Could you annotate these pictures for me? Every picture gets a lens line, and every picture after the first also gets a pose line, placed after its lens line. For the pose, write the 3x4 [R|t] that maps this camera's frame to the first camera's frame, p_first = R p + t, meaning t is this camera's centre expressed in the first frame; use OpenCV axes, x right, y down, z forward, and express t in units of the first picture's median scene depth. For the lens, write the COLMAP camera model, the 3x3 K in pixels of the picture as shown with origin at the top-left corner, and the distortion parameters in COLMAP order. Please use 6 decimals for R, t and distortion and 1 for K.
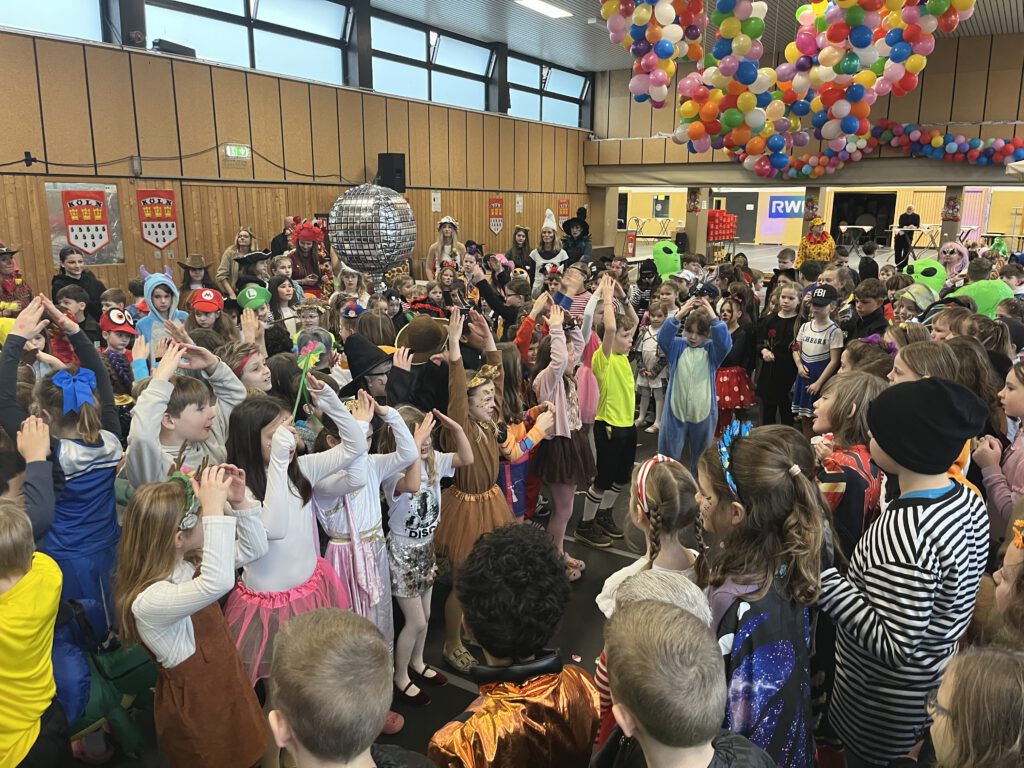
lens RADIAL K [[778.5, 0, 516.9], [0, 778.5, 381.6], [0, 0, 1]] dist [0.061682, -0.088181]
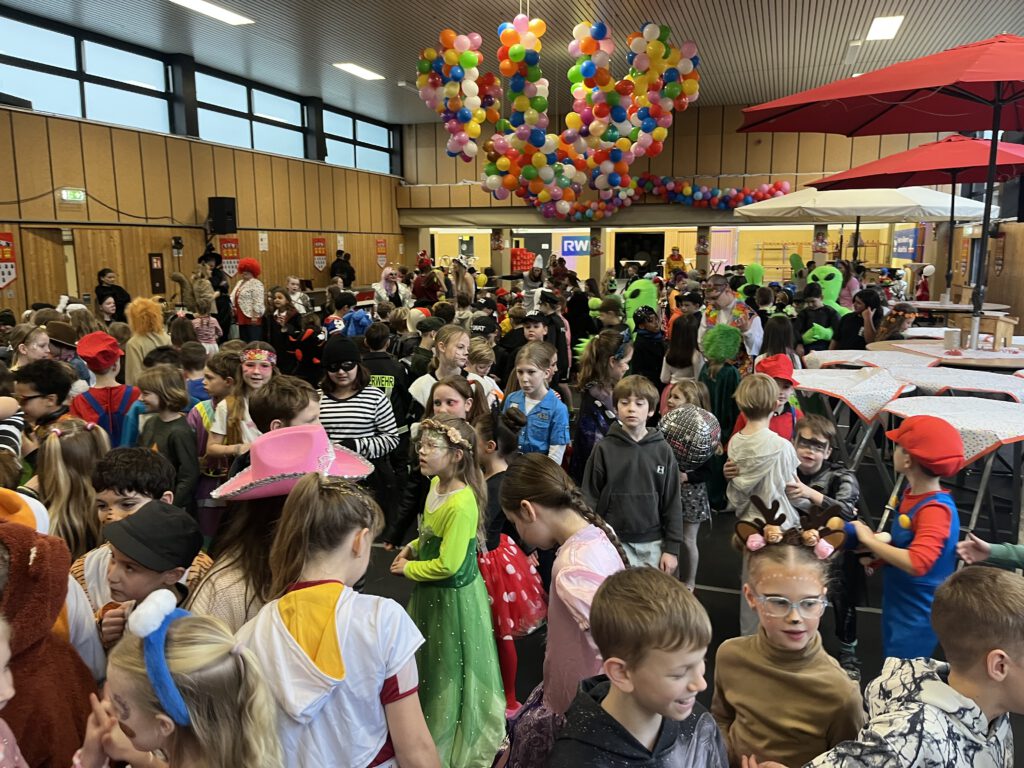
lens RADIAL K [[778.5, 0, 524.8], [0, 778.5, 380.5], [0, 0, 1]] dist [0.061682, -0.088181]
pose [[0.966935, -0.053565, 0.249332, -0.041066], [0.066484, 0.996831, -0.043679, 0.033613], [-0.246202, 0.058812, 0.967432, -0.127995]]
